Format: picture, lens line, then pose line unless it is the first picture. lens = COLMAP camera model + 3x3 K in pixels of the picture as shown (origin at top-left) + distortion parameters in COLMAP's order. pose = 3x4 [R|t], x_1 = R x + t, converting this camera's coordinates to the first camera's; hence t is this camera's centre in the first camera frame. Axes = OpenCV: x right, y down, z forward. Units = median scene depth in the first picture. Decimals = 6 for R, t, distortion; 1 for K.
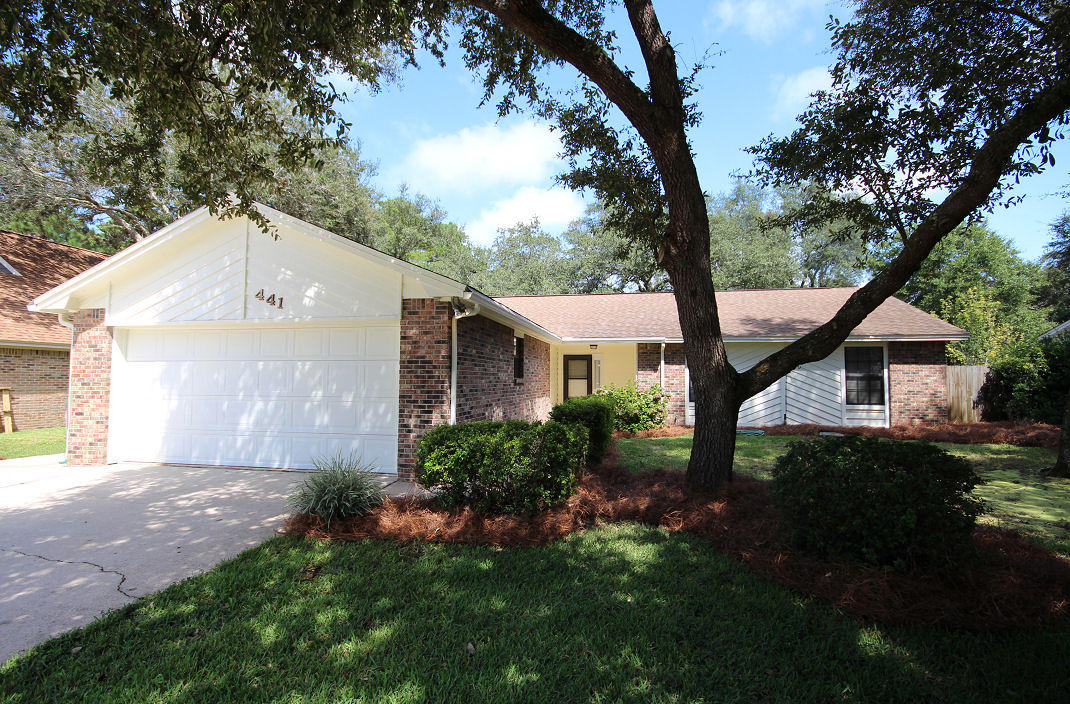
lens RADIAL K [[484.4, 0, 535.0], [0, 484.4, 352.0], [0, 0, 1]] dist [-0.002311, -0.000313]
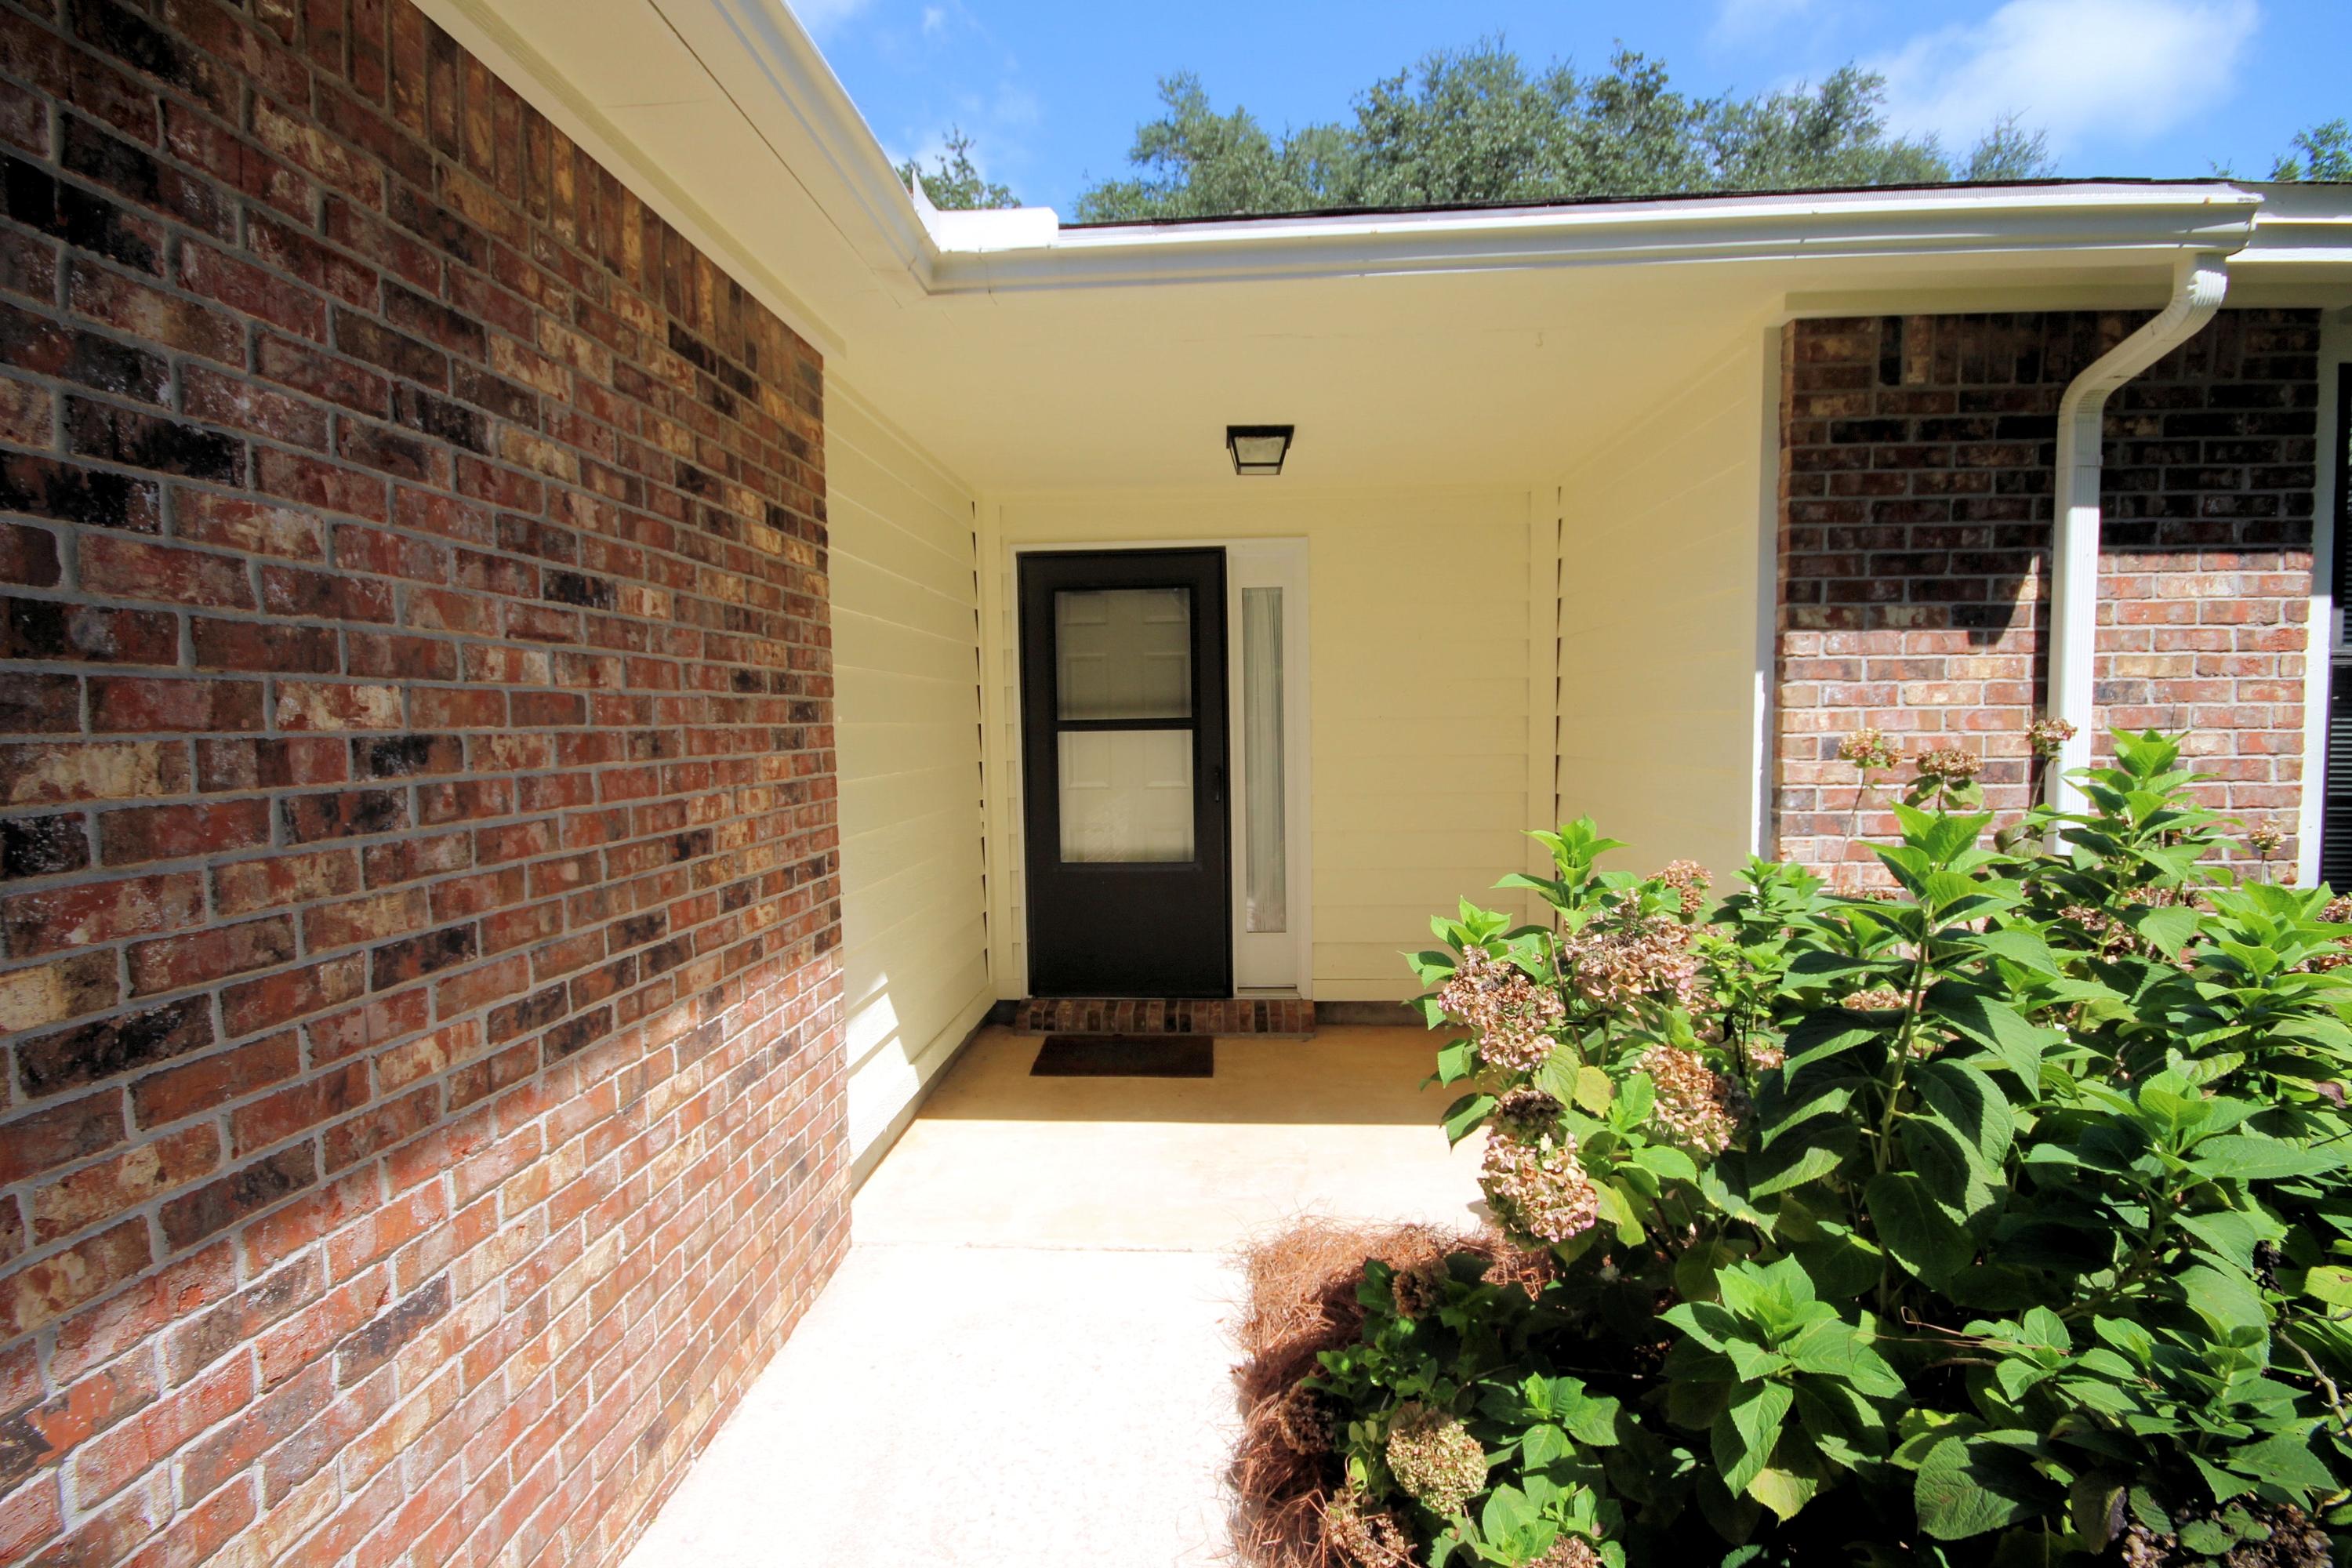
lens RADIAL K [[1063.0, 0, 1176.0], [0, 1063.0, 784.0], [0, 0, 1]] dist [0.003331, -0.006511]
pose [[0.984445, -0.024312, 0.174005, 0.108122], [0.004637, 0.993630, 0.112593, 0.084671], [-0.175634, -0.110034, 0.978287, 1.531769]]
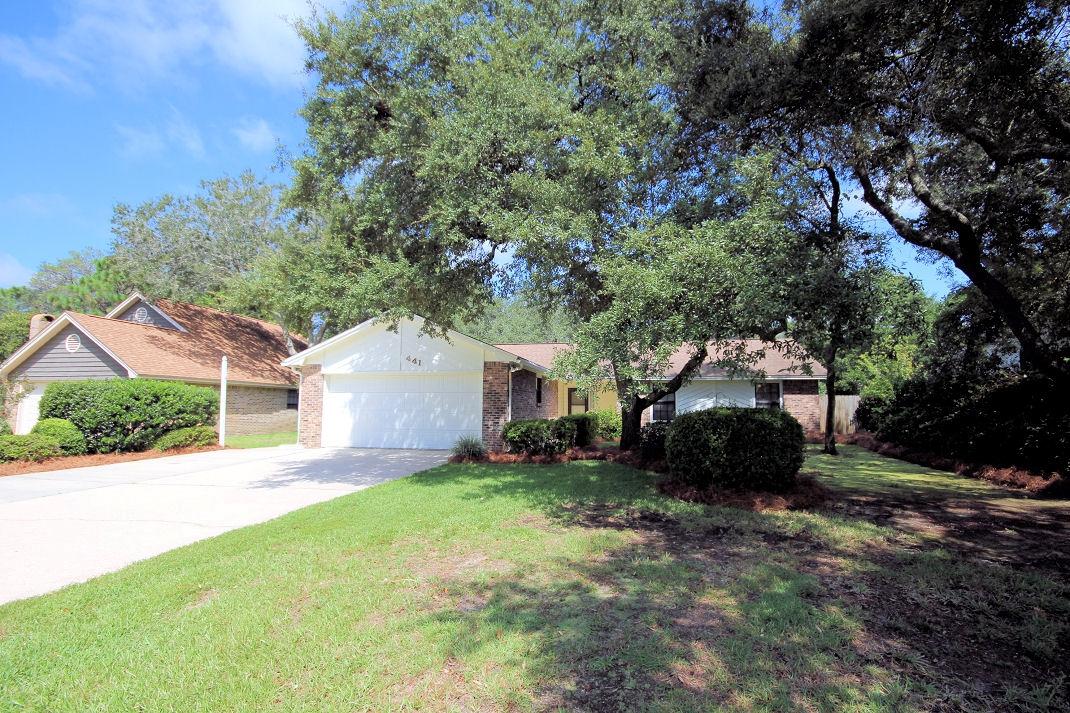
lens RADIAL K [[489.4, 0, 535.0], [0, 489.4, 356.5], [0, 0, 1]] dist [-0.002446, -0.001071]
pose [[0.999866, -0.000423, -0.016358, -0.028384], [-0.000430, 0.998644, -0.052067, -0.022880], [0.016358, 0.052067, 0.998510, -0.921842]]
